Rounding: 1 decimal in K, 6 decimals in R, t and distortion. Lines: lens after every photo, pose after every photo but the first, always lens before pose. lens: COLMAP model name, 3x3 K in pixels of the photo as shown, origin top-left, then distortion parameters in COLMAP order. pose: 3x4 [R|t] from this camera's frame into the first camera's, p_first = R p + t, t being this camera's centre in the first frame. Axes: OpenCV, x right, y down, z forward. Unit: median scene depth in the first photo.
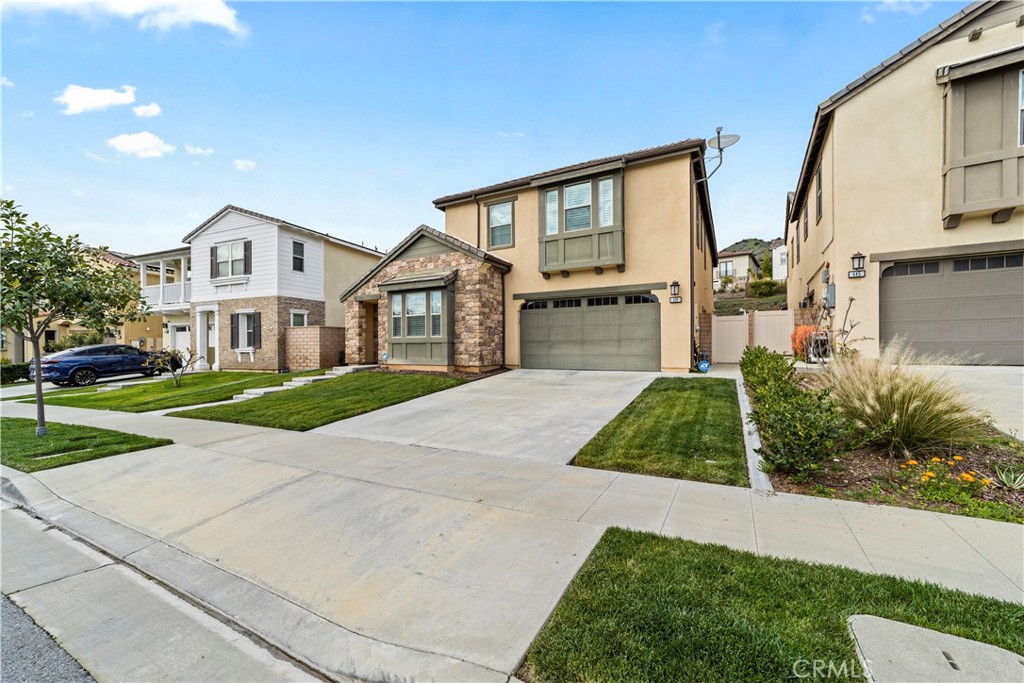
lens RADIAL K [[402.6, 0, 509.5], [0, 402.6, 351.4], [0, 0, 1]] dist [-0.007815, 0.000587]
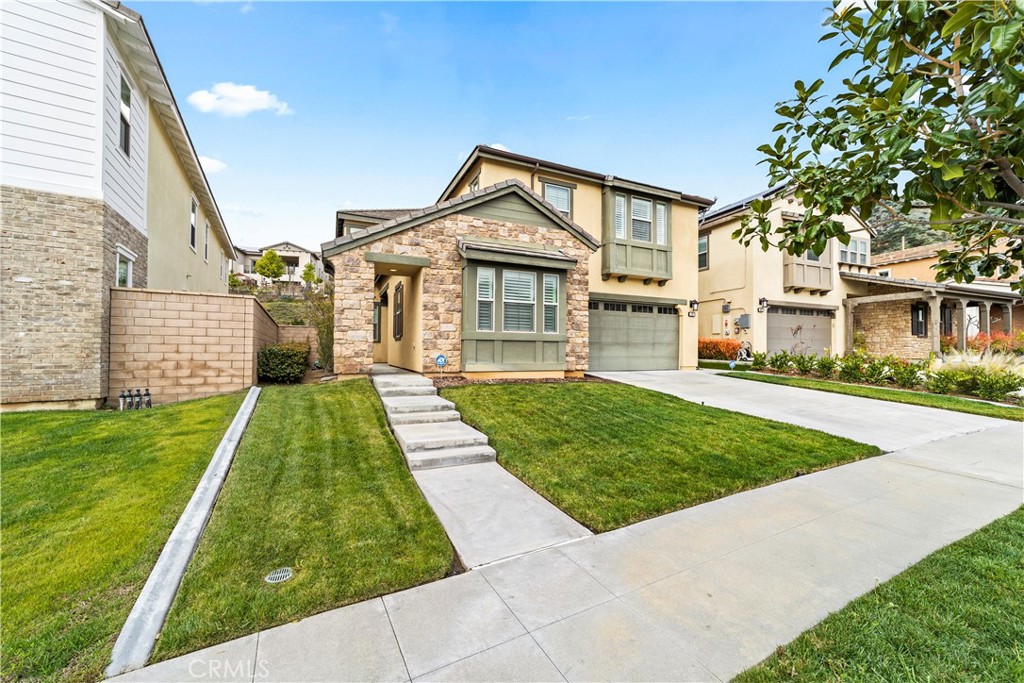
lens RADIAL K [[398.0, 0, 510.0], [0, 398.0, 343.2], [0, 0, 1]] dist [-0.001415, 0.000539]
pose [[0.591296, 0.025622, 0.806047, -0.835956], [-0.003098, 0.999560, -0.029500, 0.004826], [-0.806448, 0.014946, 0.591116, 0.612742]]
